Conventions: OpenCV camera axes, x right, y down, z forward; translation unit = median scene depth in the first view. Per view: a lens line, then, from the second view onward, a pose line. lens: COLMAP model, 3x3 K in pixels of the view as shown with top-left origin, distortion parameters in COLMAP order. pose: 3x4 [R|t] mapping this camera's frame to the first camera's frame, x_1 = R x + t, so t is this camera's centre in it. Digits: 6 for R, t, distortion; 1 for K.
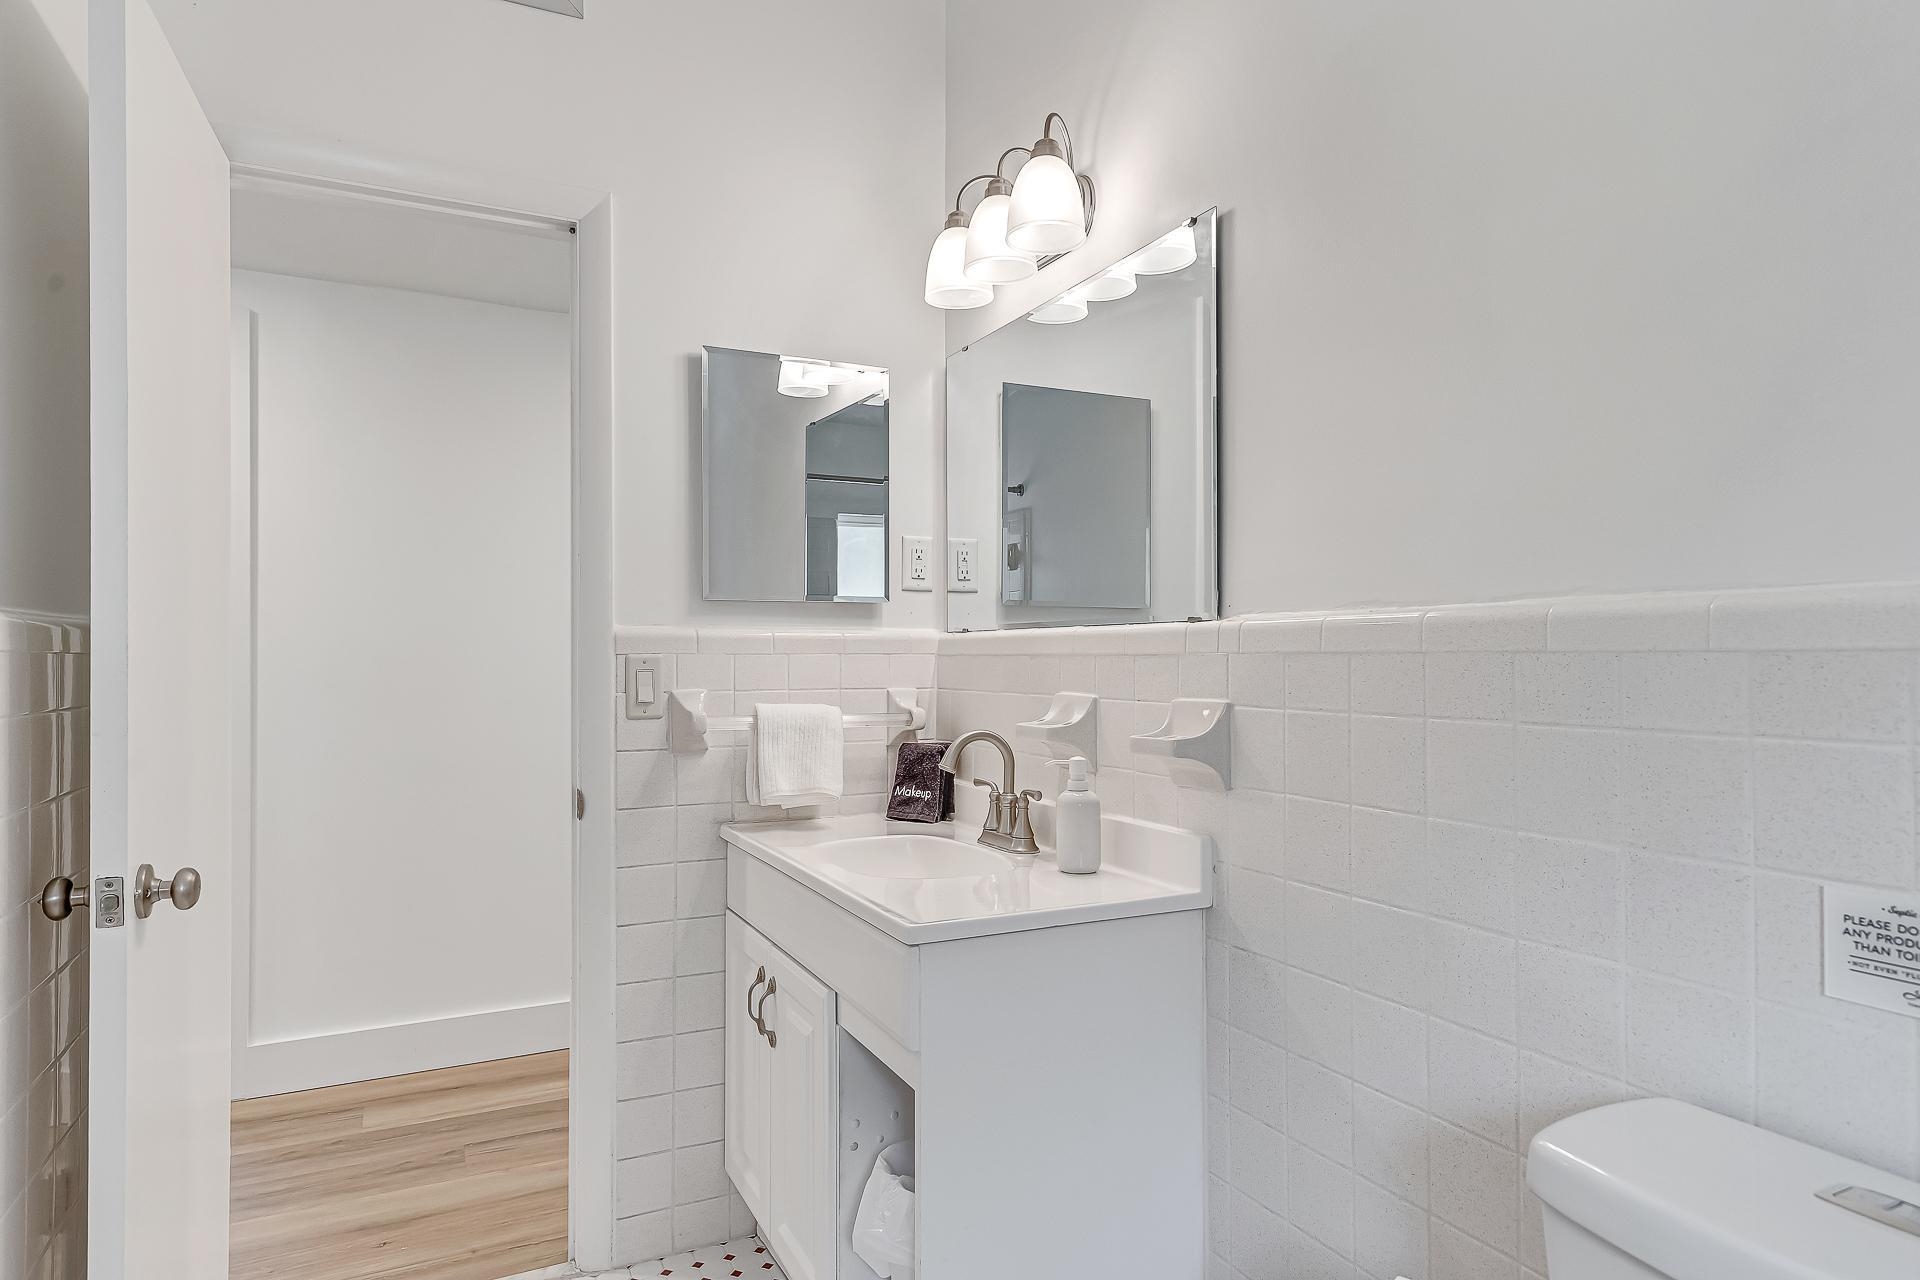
lens RADIAL K [[1096.1, 0, 960.0], [0, 1096.1, 640.0], [0, 0, 1]] dist [0.001332, 0.000179]
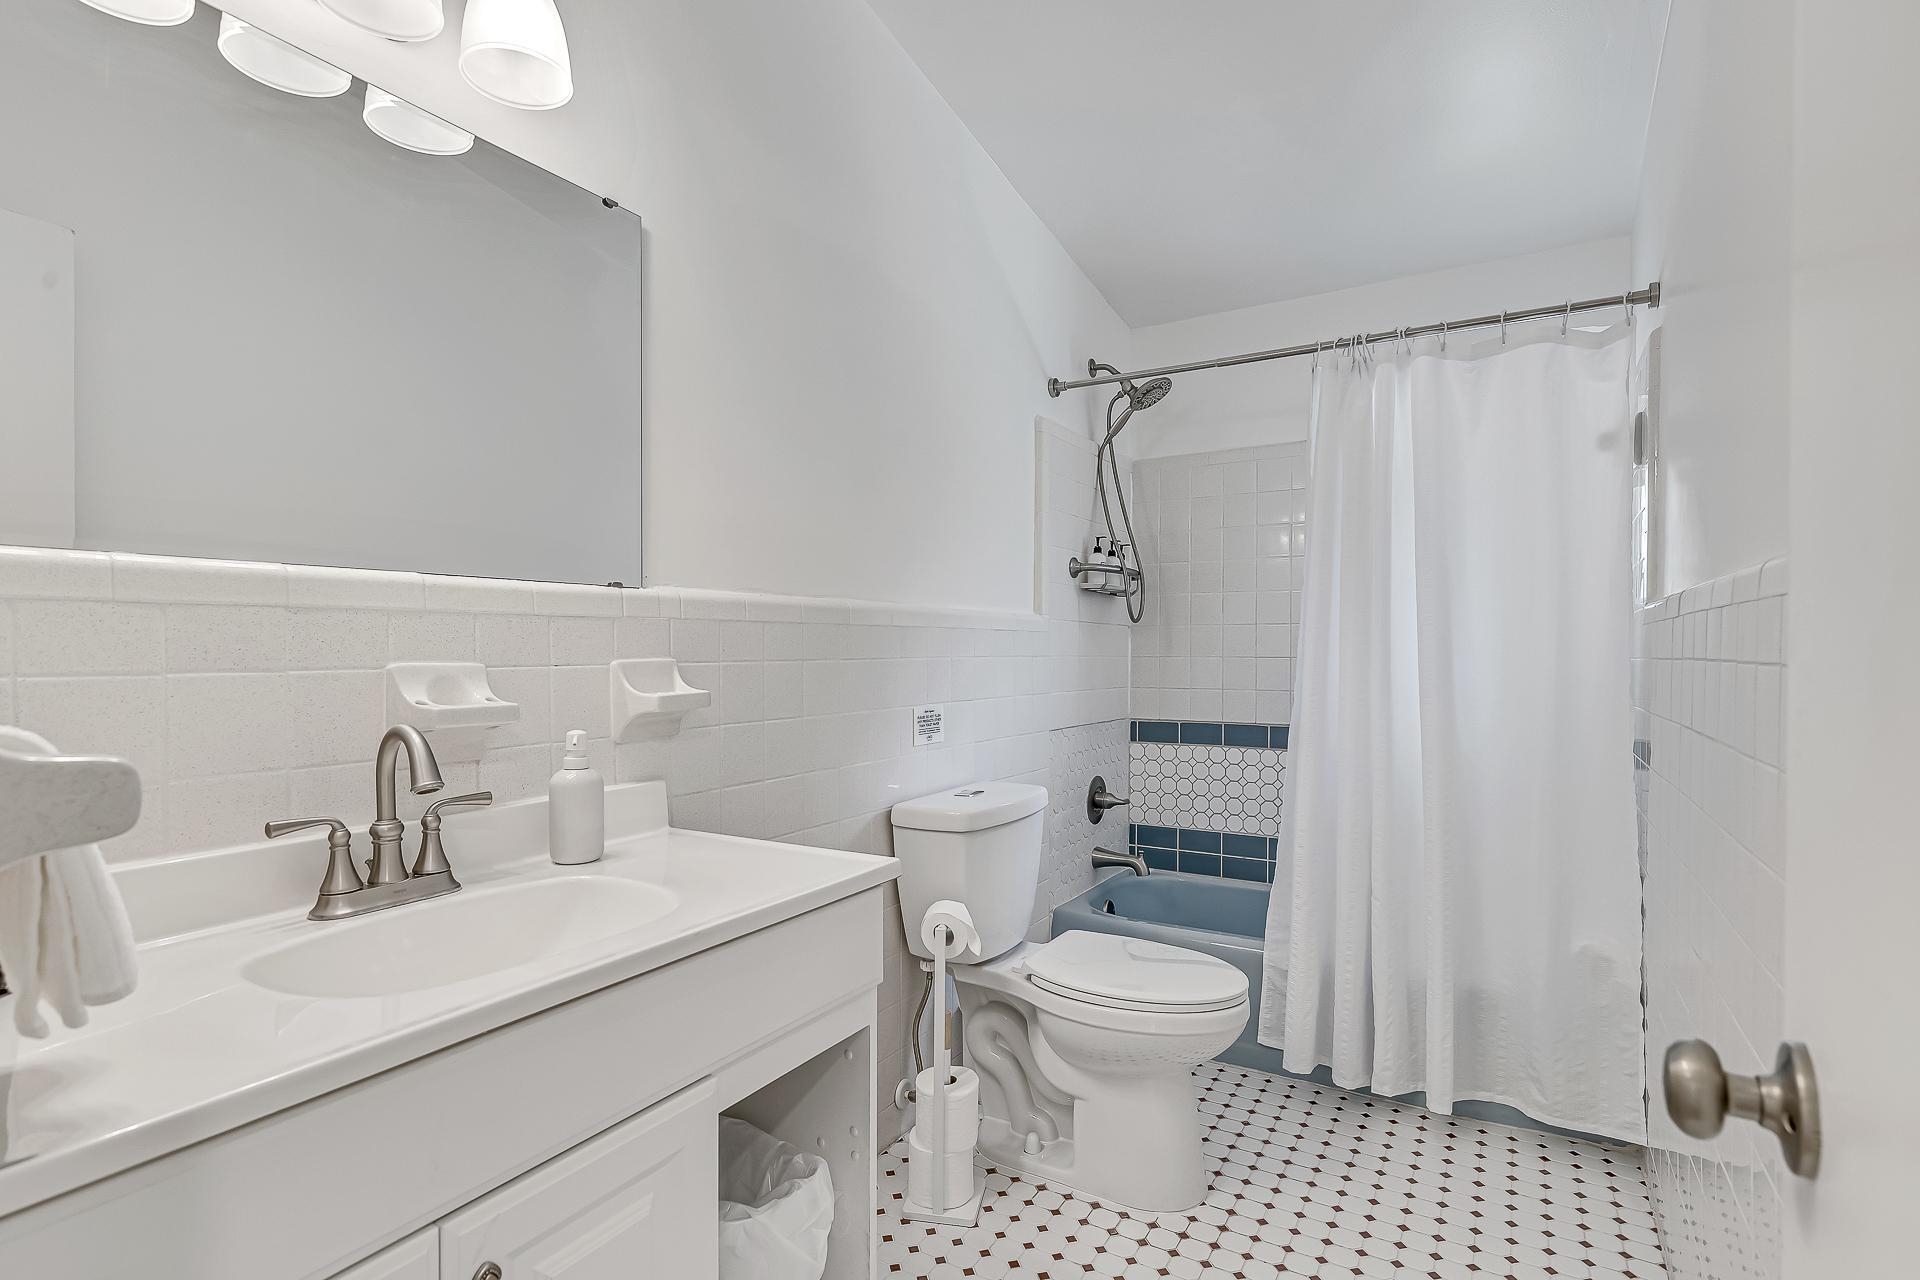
lens RADIAL K [[908.0, 0, 960.0], [0, 908.0, 640.0], [0, 0, 1]] dist [0.016147, 0.000202]
pose [[-0.532252, -0.017328, 0.846409, -0.705429], [-0.035315, 0.999375, -0.001748, 0.024317], [-0.845849, -0.030821, -0.532531, 1.185970]]
